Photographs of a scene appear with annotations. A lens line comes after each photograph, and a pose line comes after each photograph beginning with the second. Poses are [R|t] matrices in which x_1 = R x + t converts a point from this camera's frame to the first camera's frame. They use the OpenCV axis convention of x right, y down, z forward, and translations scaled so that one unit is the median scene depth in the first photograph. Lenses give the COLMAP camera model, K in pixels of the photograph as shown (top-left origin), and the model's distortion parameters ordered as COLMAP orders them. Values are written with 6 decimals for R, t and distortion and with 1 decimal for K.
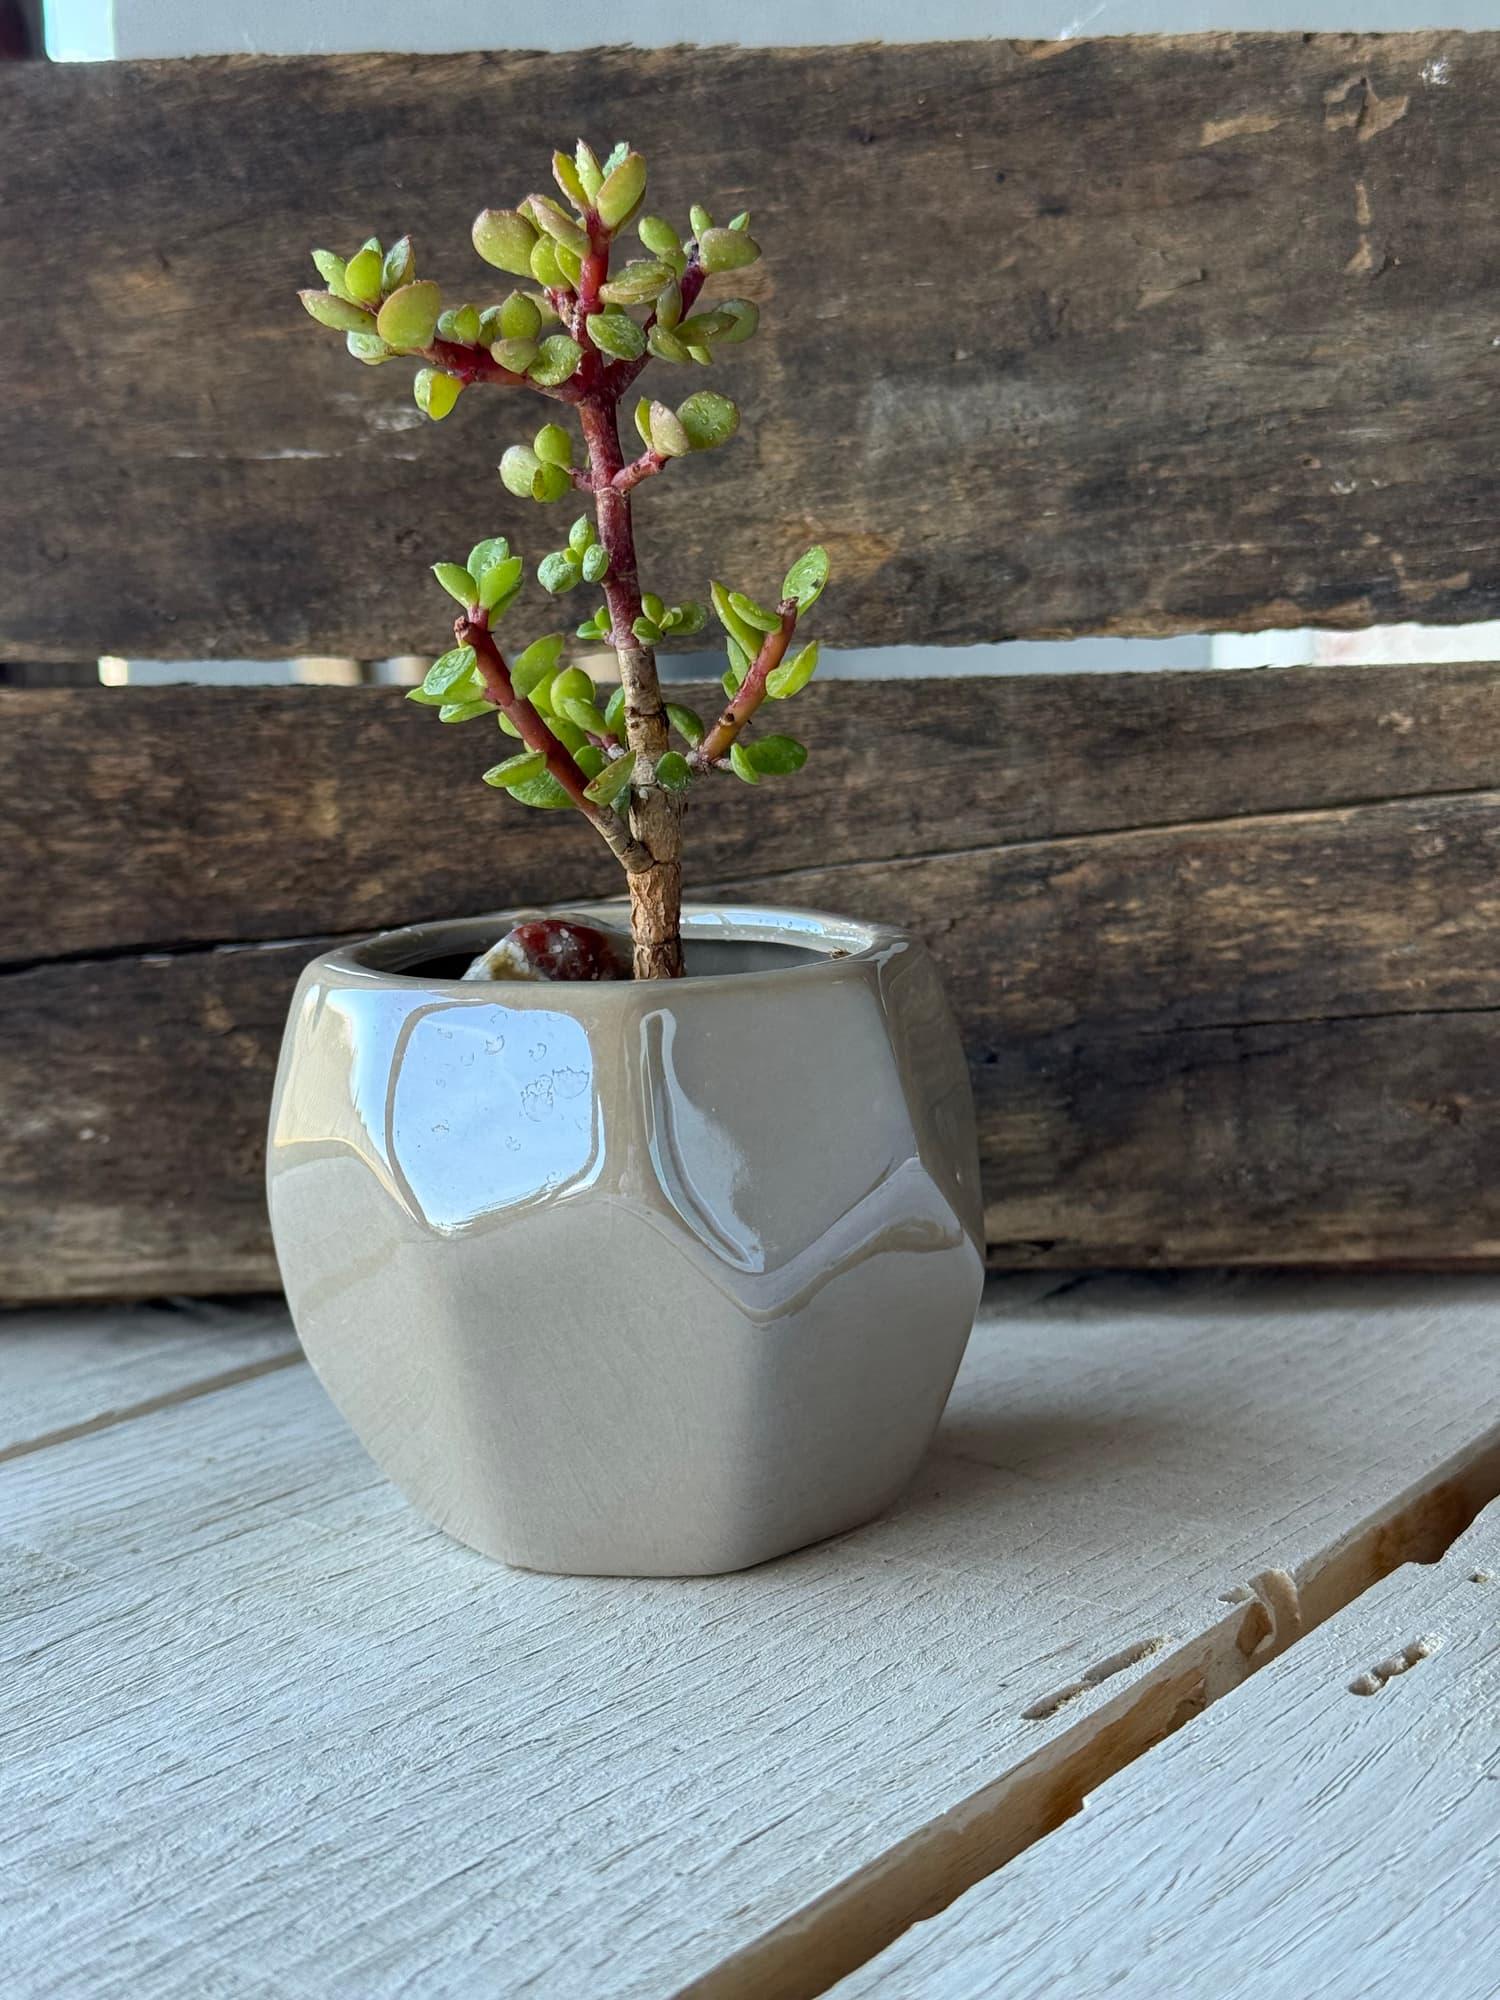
lens RADIAL K [[2891.1, 0, 745.9], [0, 2891.1, 1004.1], [0, 0, 1]] dist [0.117493, 0.000000]
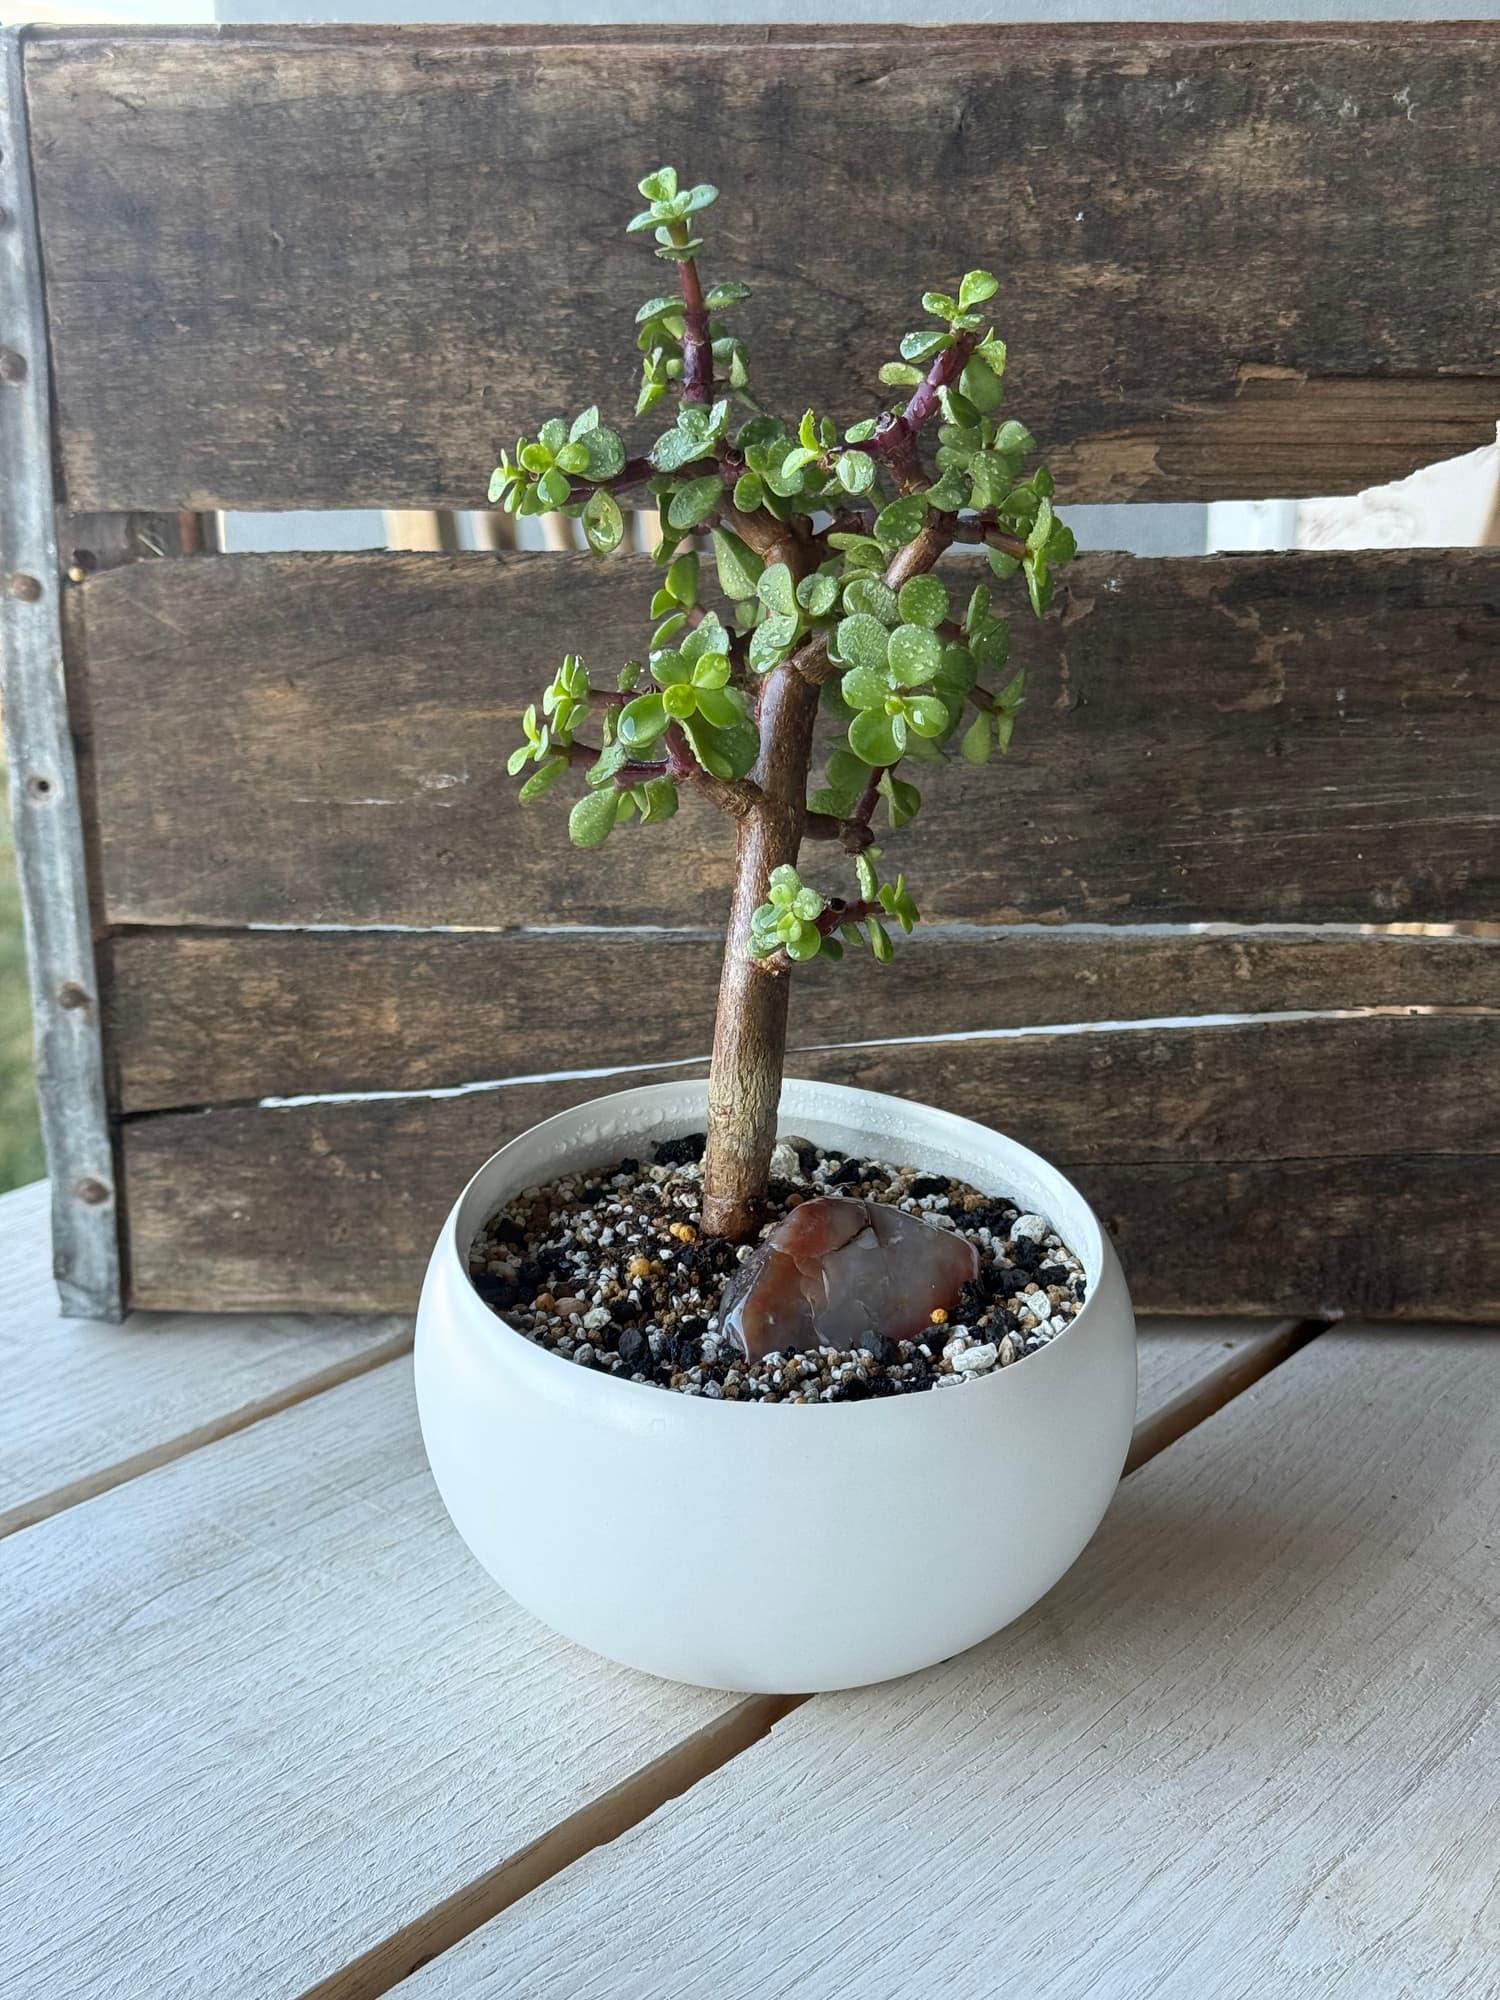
lens RADIAL K [[2891.1, 0, 746.3], [0, 2891.1, 1007.1], [0, 0, 1]] dist [0.117493, 0.000000]
pose [[0.999189, 0.030494, -0.026285, 0.088321], [-0.026520, 0.989773, 0.140165, -0.303116], [0.030291, -0.139354, 0.989779, -0.541095]]
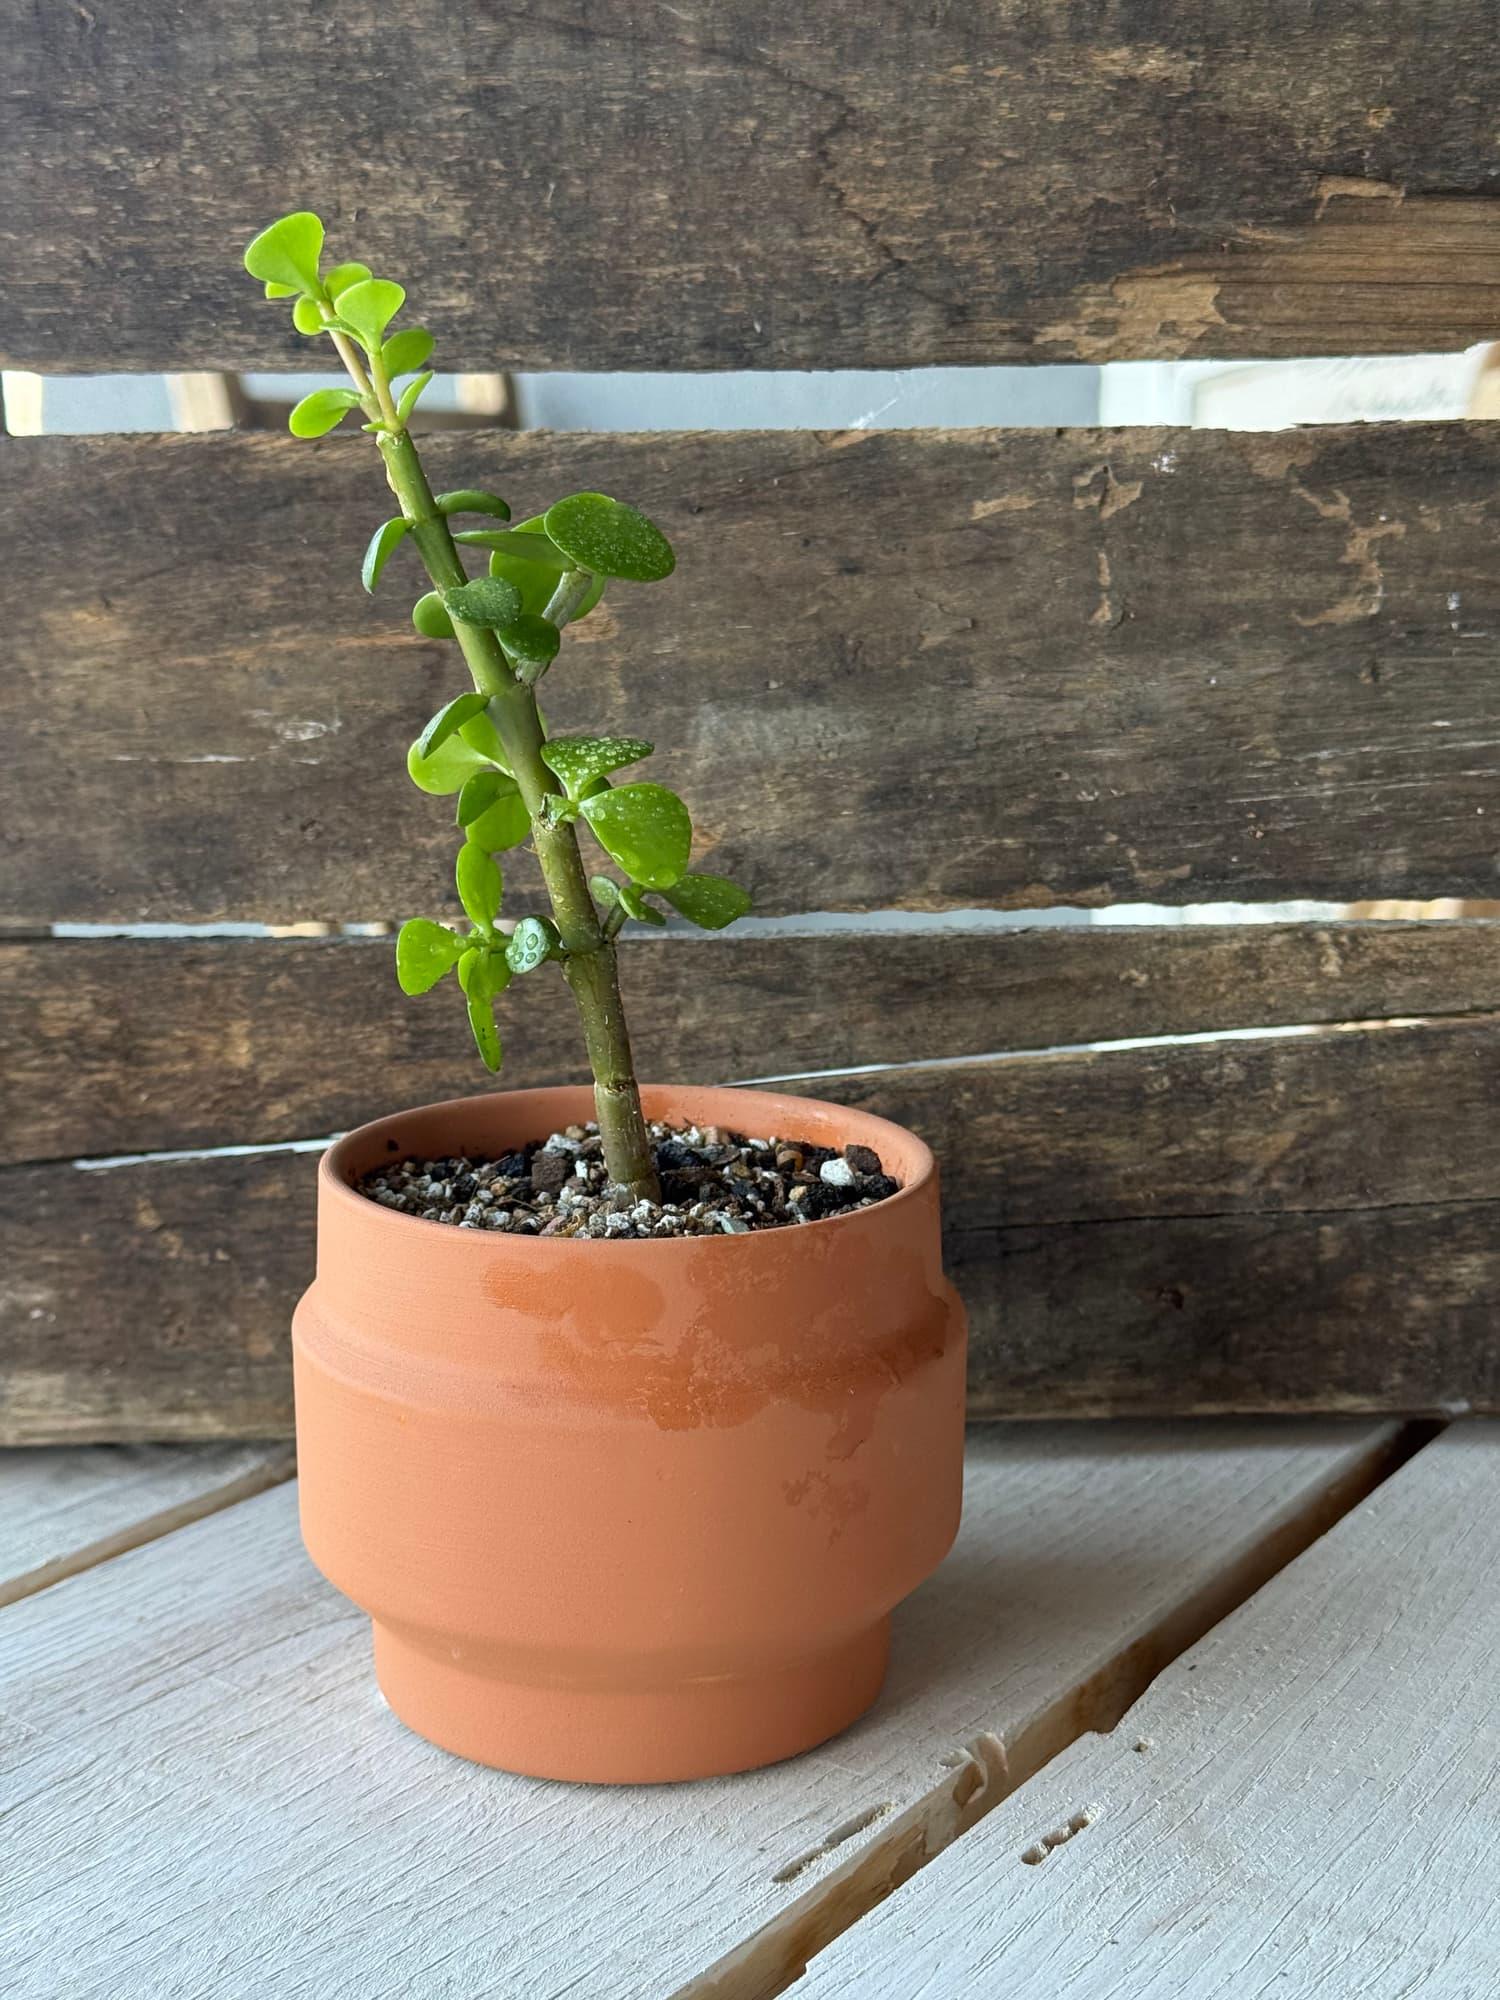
lens RADIAL K [[2891.1, 0, 755.3], [0, 2891.1, 992.4], [0, 0, 1]] dist [0.117493, 0.000000]
pose [[0.999475, 0.009952, 0.030841, 0.030675], [-0.011423, 0.998787, 0.047896, -0.152995], [-0.030327, -0.048224, 0.998376, -0.202762]]
